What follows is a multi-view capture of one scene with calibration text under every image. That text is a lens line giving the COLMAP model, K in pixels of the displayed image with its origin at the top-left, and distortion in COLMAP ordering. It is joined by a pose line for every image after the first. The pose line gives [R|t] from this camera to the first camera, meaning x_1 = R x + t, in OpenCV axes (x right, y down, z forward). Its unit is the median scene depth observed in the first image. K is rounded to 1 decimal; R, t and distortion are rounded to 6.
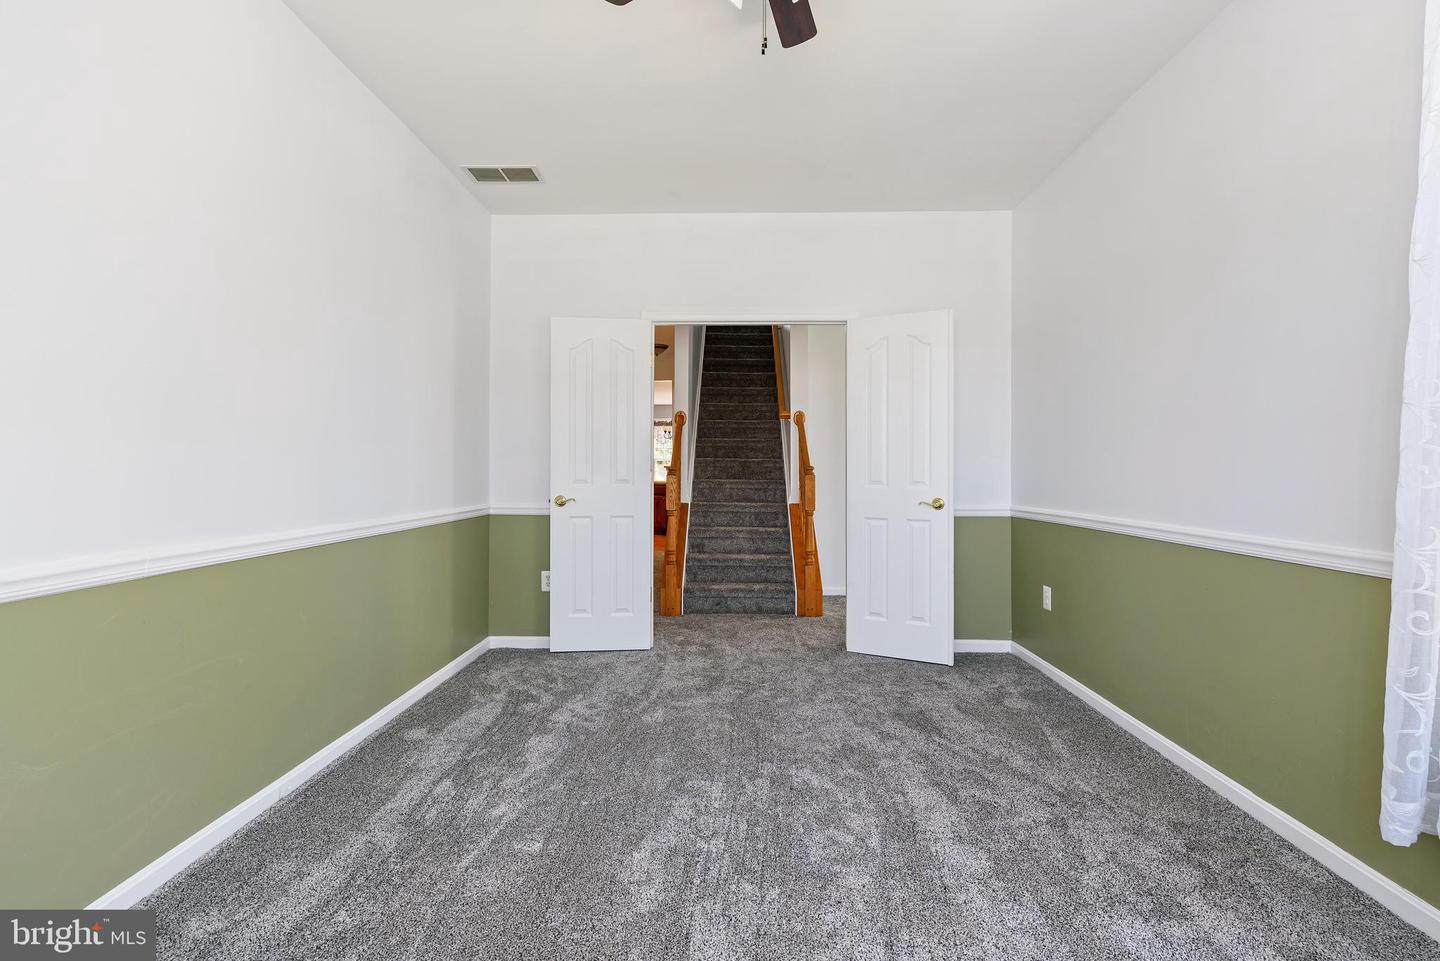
lens RADIAL K [[661.4, 0, 721.9], [0, 661.4, 470.6], [0, 0, 1]] dist [0.001987, 0.000073]
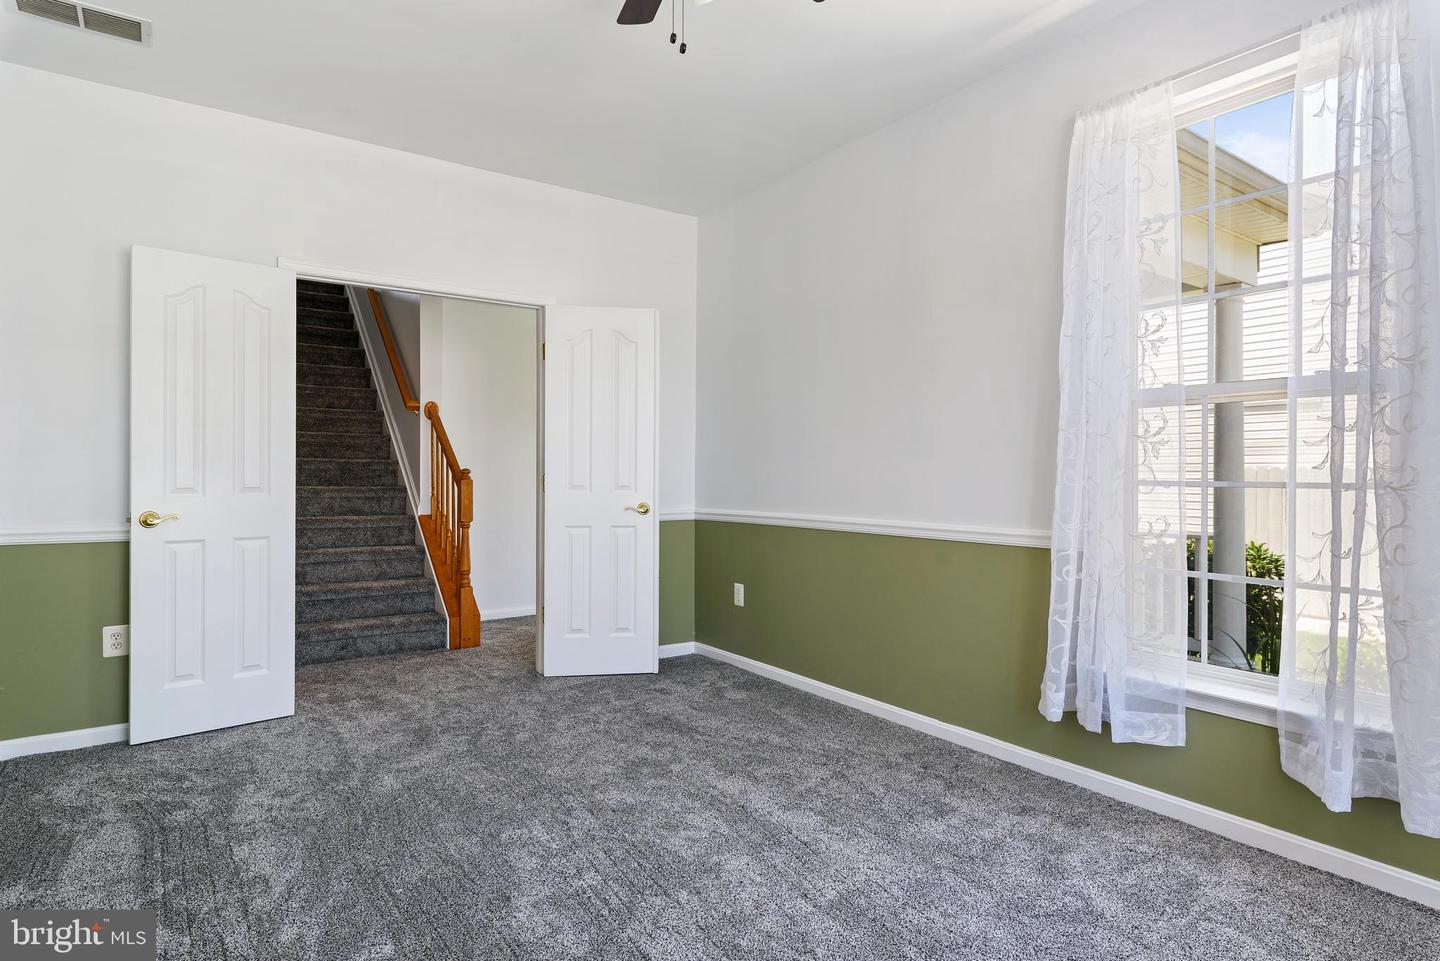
lens RADIAL K [[787.4, 0, 720.0], [0, 787.4, 484.4], [0, 0, 1]] dist [0.001728, -0.000293]
pose [[0.803799, -0.007302, 0.594856, -0.295485], [-0.000332, 0.999919, 0.012722, -0.000304], [-0.594901, -0.010424, 0.803731, 0.006485]]
